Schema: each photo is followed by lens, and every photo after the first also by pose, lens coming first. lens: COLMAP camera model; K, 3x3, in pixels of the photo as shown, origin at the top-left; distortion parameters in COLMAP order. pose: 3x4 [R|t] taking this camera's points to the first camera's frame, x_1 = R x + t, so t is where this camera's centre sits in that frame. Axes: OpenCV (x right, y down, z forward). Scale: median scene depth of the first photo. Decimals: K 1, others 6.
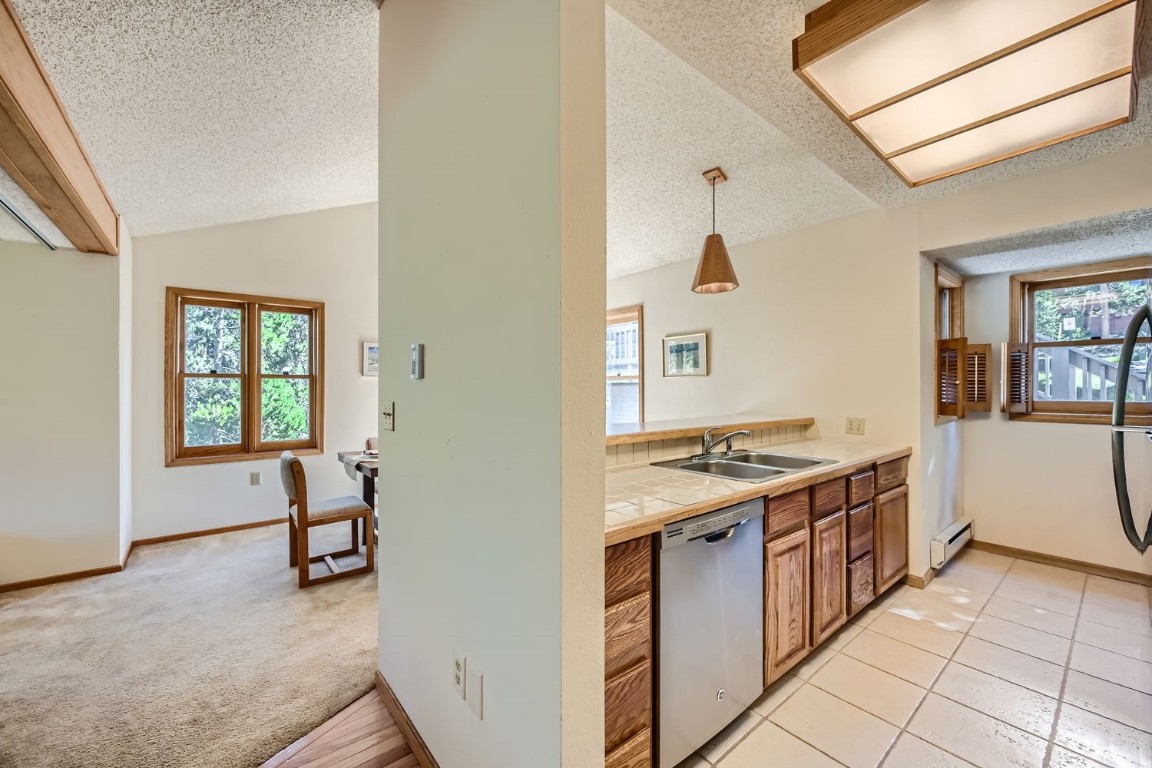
lens RADIAL K [[454.5, 0, 561.9], [0, 454.5, 385.3], [0, 0, 1]] dist [-0.002859, -0.000438]
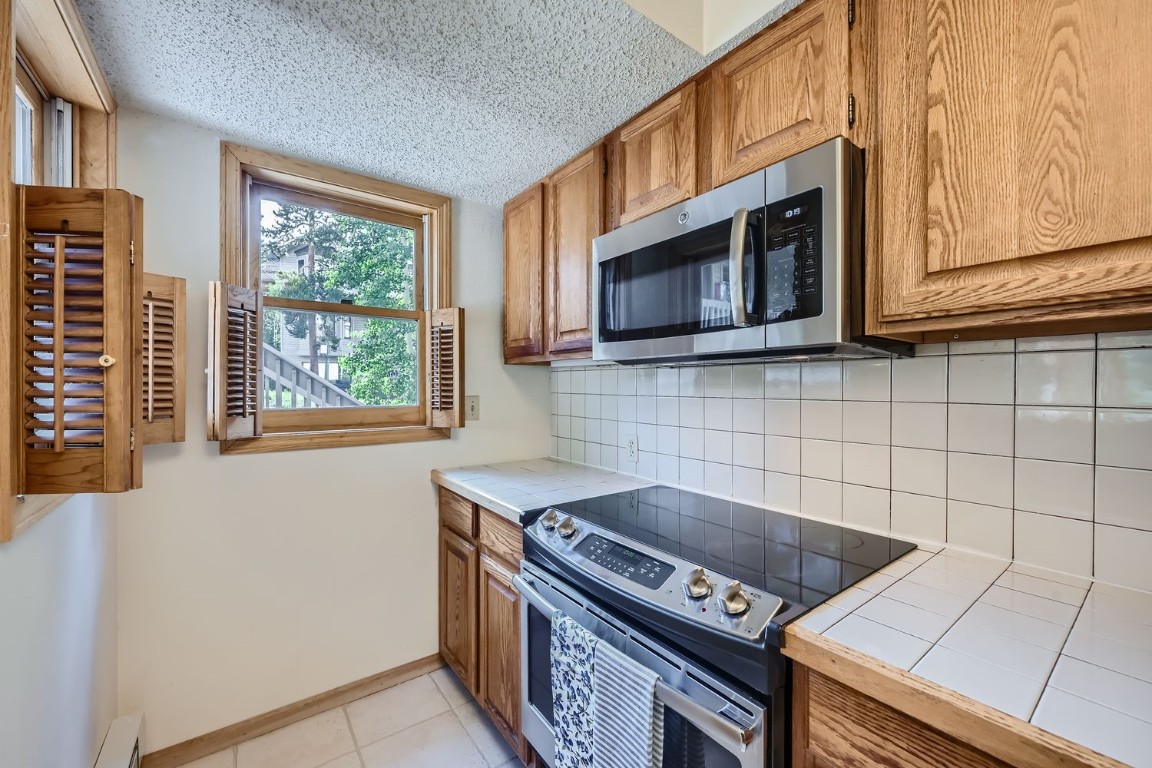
lens RADIAL K [[449.5, 0, 558.5], [0, 449.5, 389.2], [0, 0, 1]] dist [0.000001, -0.000003]
pose [[0.047956, -0.006217, 0.998830, 0.620556], [-0.007177, 0.999953, 0.006568, 0.005244], [-0.998824, -0.007483, 0.047909, 0.718806]]
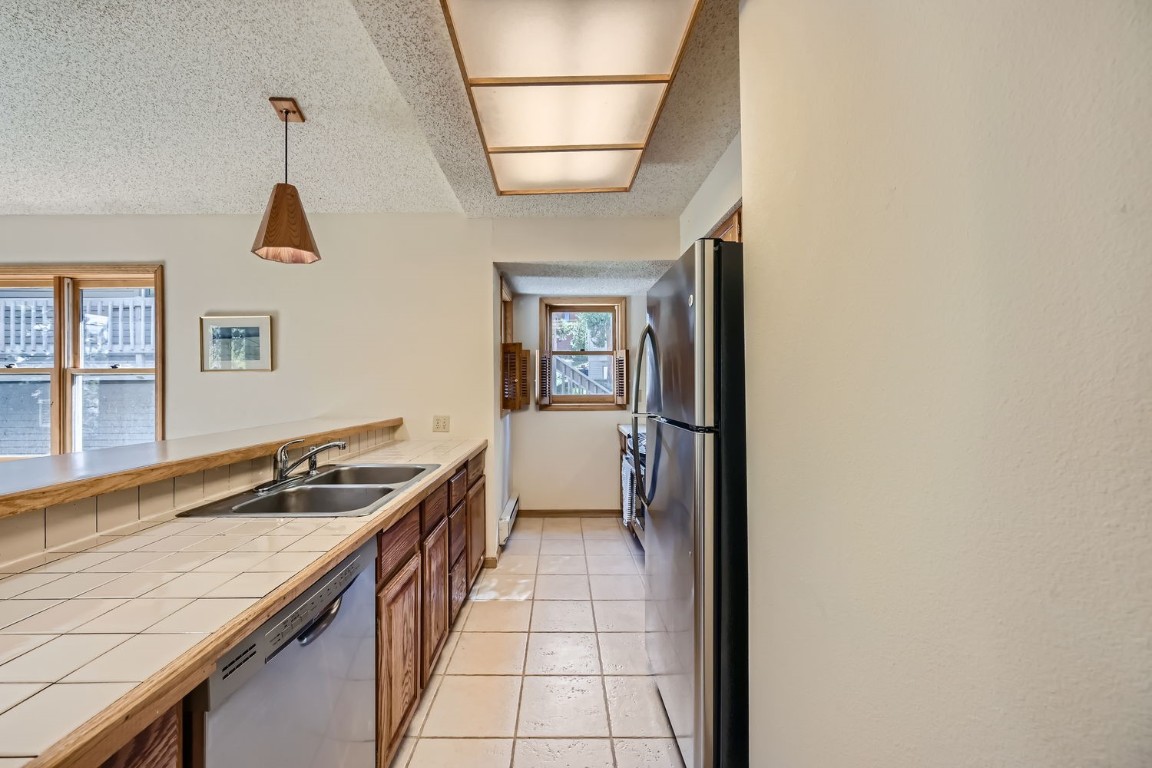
lens RADIAL K [[450.7, 0, 563.1], [0, 450.7, 382.3], [0, 0, 1]] dist [-0.000713, 0.000066]
pose [[0.620593, 0.002791, 0.784128, 0.033097], [0.000136, 0.999993, -0.003667, 0.002031], [-0.784133, 0.002383, 0.620588, 0.177003]]
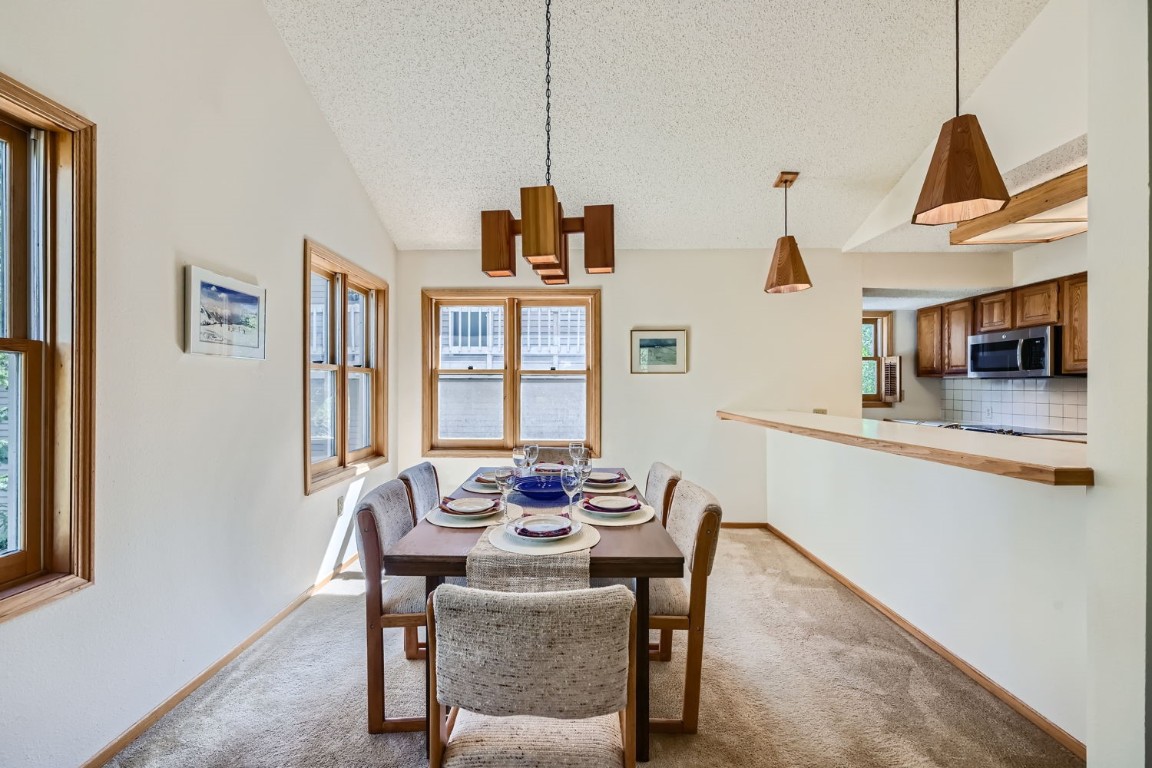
lens RADIAL K [[454.5, 0, 561.9], [0, 454.5, 385.3], [0, 0, 1]] dist [-0.002859, -0.000438]
pose [[0.638484, 0.001079, 0.769634, -0.830534], [-0.008065, 0.999953, 0.005289, 0.003936], [-0.769593, -0.009585, 0.638463, 0.778587]]
